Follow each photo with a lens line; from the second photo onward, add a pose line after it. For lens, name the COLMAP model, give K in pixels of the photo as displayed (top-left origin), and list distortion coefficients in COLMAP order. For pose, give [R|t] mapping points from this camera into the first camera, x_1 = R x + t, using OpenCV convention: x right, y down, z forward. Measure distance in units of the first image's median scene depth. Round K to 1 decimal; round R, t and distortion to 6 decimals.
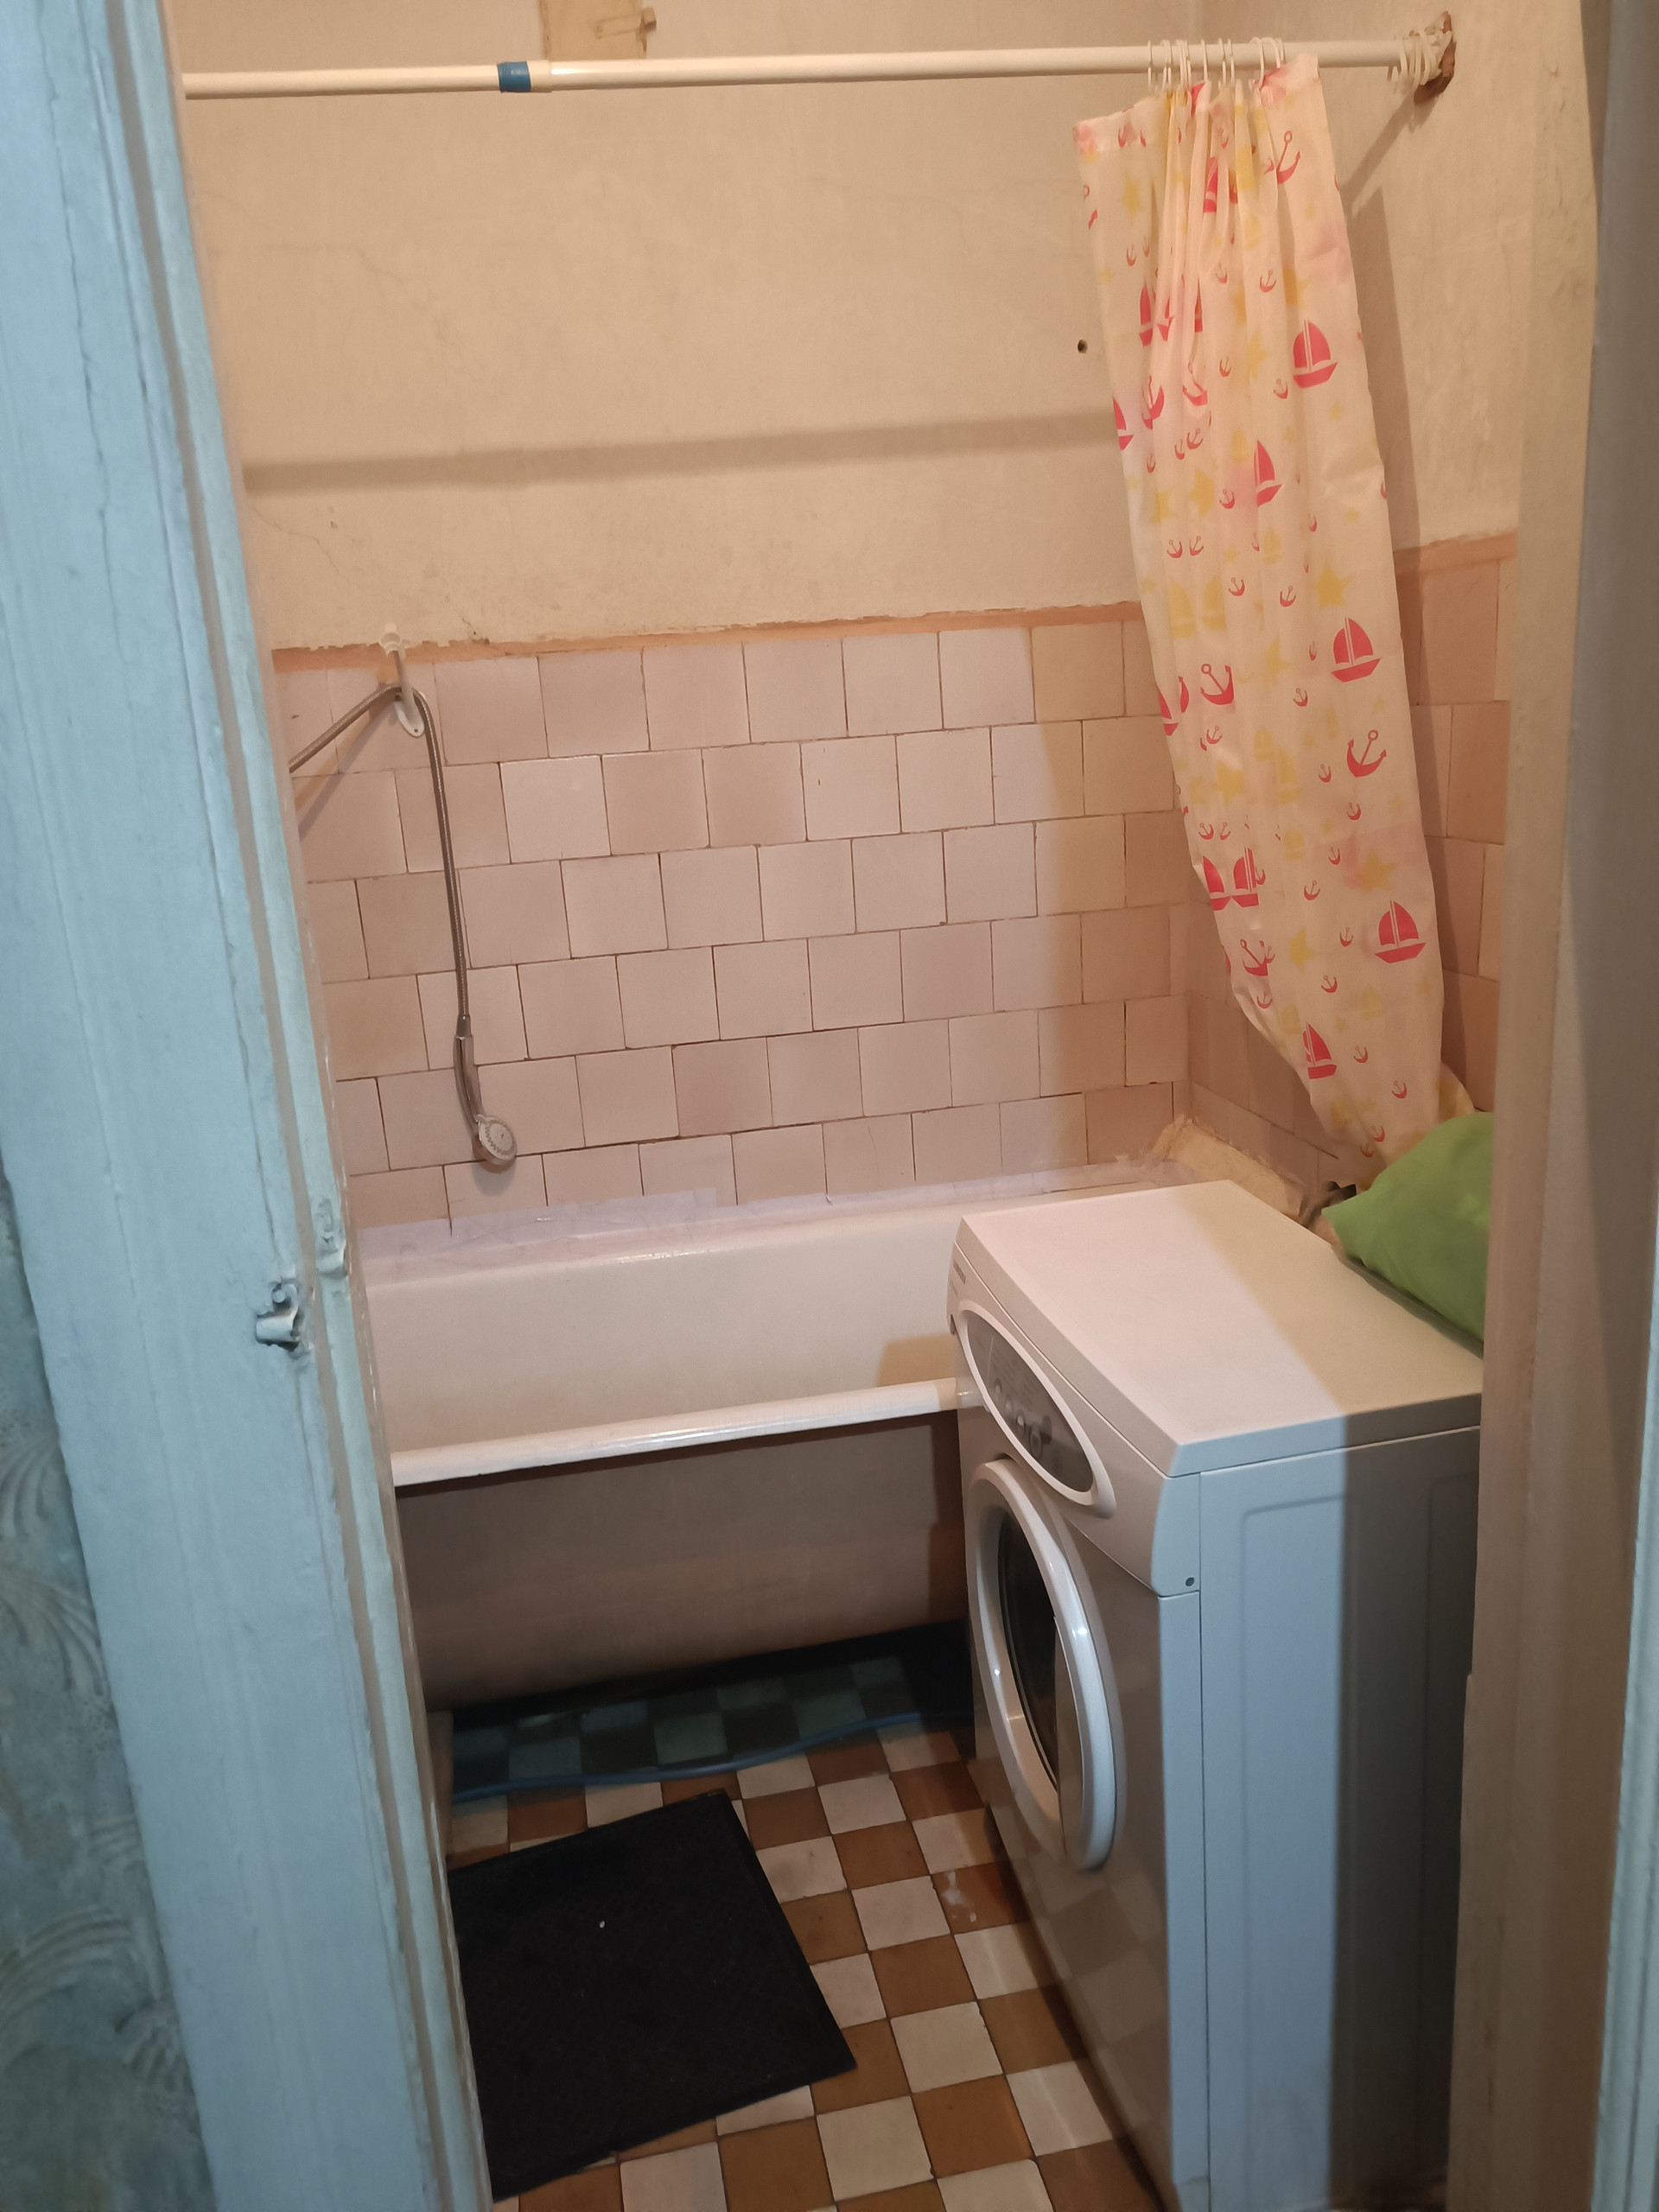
lens RADIAL K [[1580.2, 0, 829.5], [0, 1580.2, 1106.0], [0, 0, 1]] dist [0.029650, -0.040066]
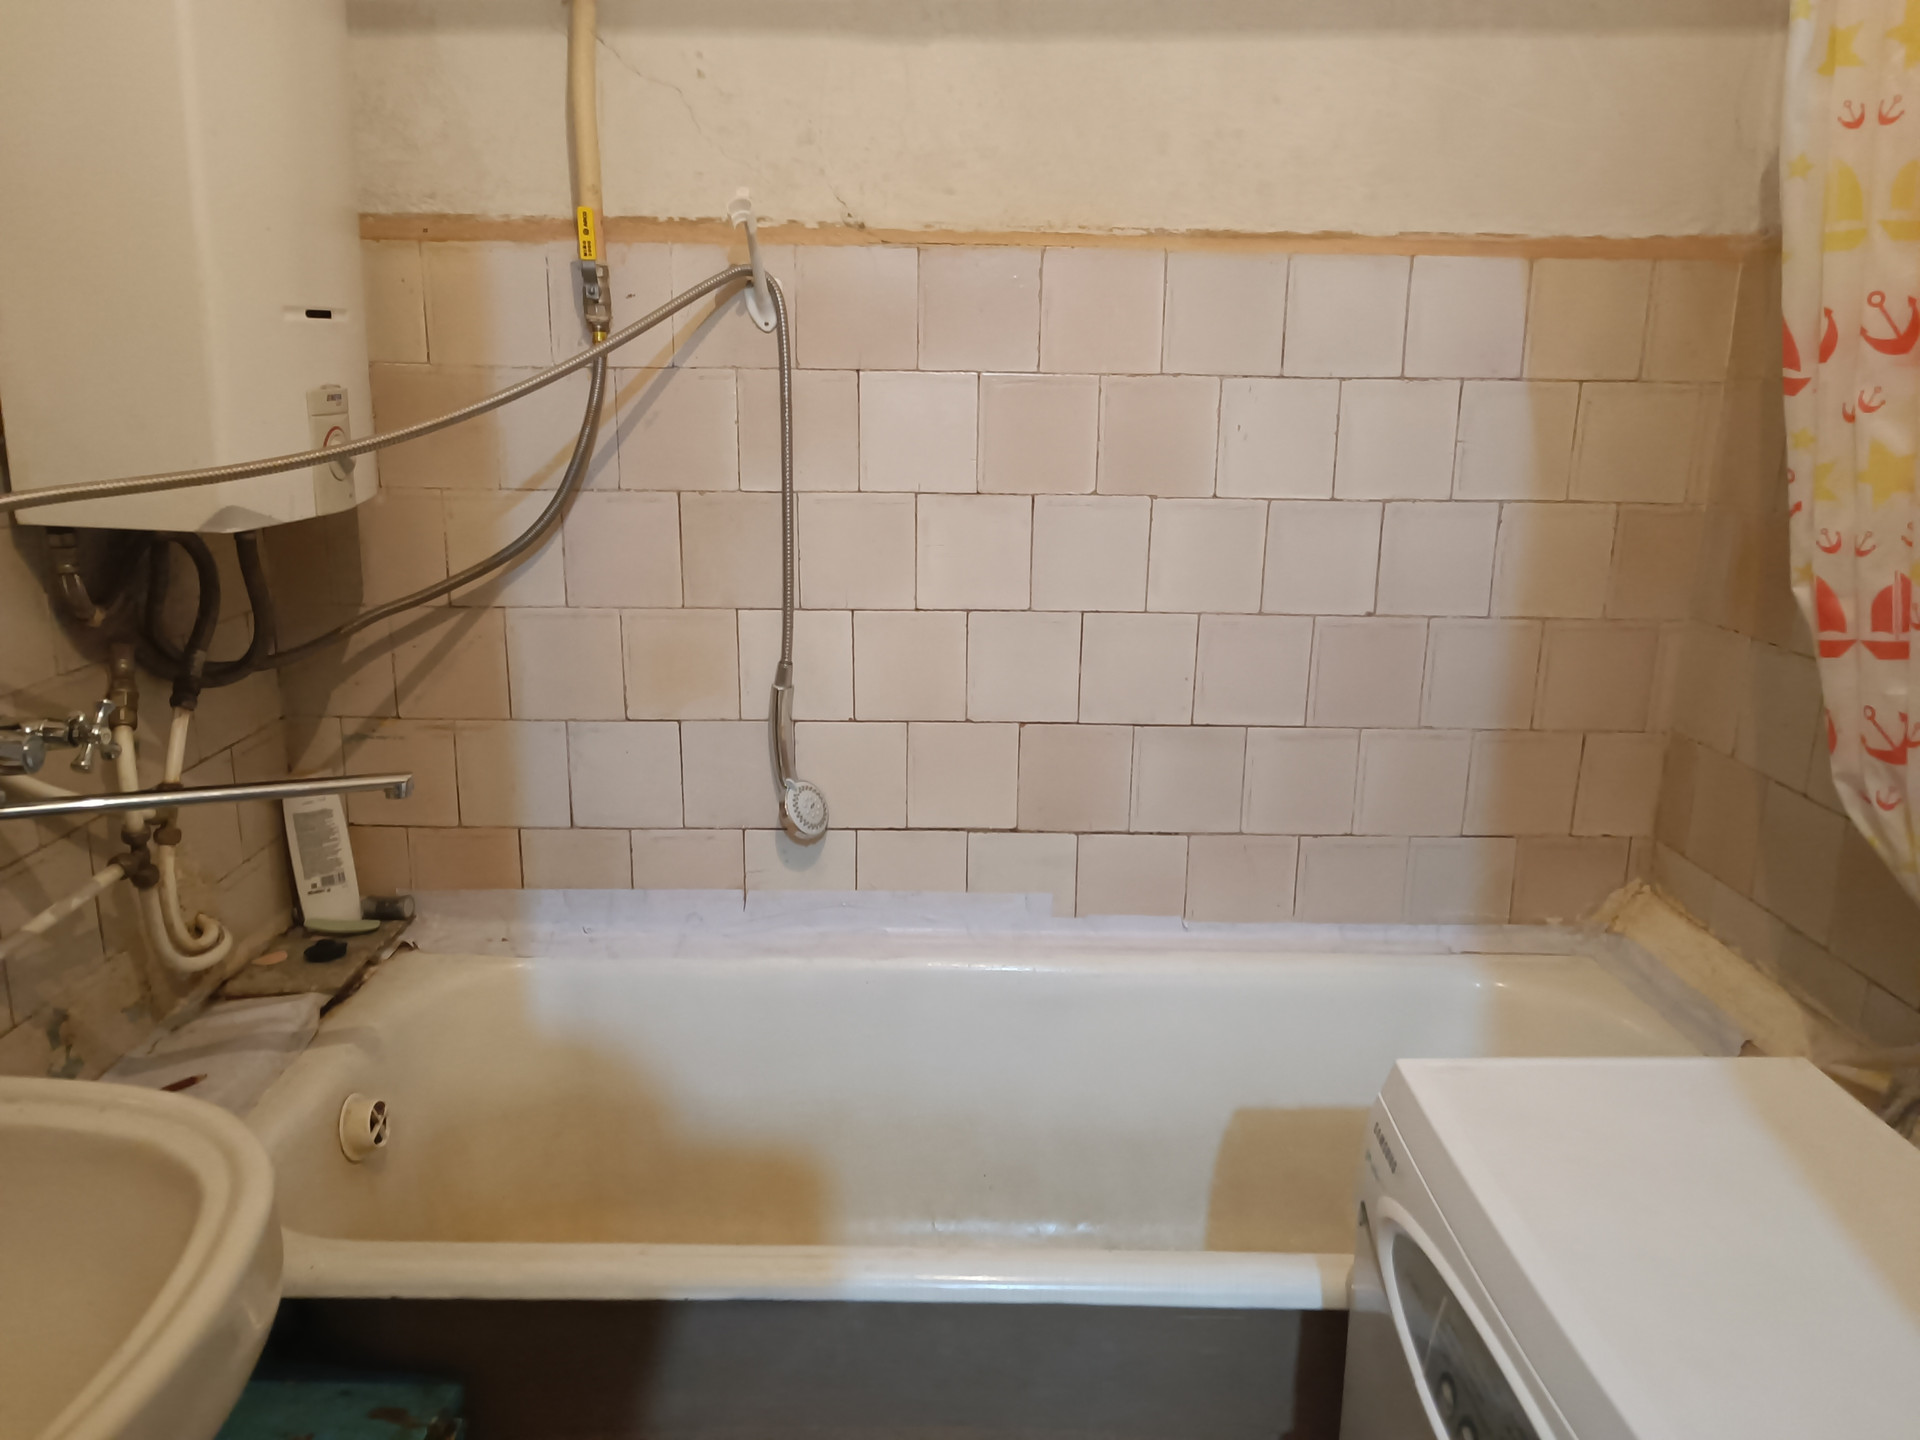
lens RADIAL K [[1371.6, 0, 941.7], [0, 1371.6, 701.7], [0, 0, 1]] dist [0.029650, -0.040066]
pose [[0.978055, 0.122153, -0.168780, -0.020252], [-0.124122, 0.992266, -0.001121, -0.045441], [0.167338, 0.022046, 0.985653, 0.282203]]
